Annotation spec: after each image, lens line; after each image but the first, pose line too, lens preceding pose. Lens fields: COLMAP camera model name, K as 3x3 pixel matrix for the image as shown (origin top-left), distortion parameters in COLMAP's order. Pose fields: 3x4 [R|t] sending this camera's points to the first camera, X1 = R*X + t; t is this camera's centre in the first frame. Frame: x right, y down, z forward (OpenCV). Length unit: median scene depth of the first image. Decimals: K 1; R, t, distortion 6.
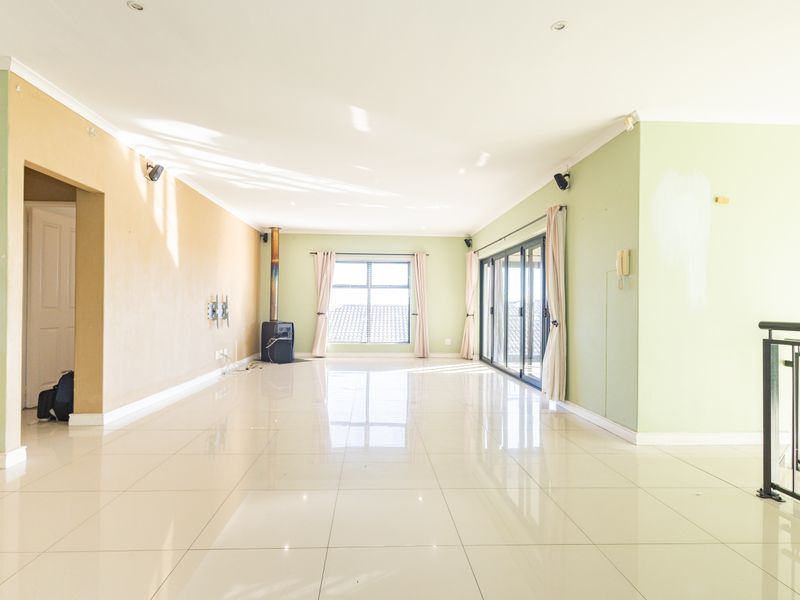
lens RADIAL K [[435.6, 0, 387.0], [0, 435.6, 304.7], [0, 0, 1]] dist [-0.000492, 0.000020]
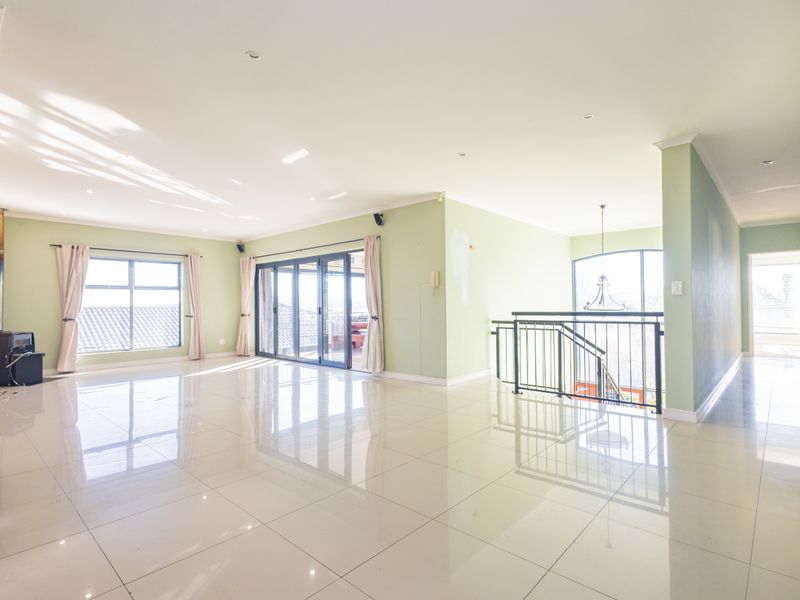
lens RADIAL K [[424.4, 0, 402.9], [0, 424.4, 294.4], [0, 0, 1]] dist [0.011939, 0.000248]
pose [[0.695869, -0.000239, 0.718169, -0.293304], [0.014141, 0.999811, -0.013369, -0.007693], [-0.718029, 0.019459, 0.695741, -0.016586]]
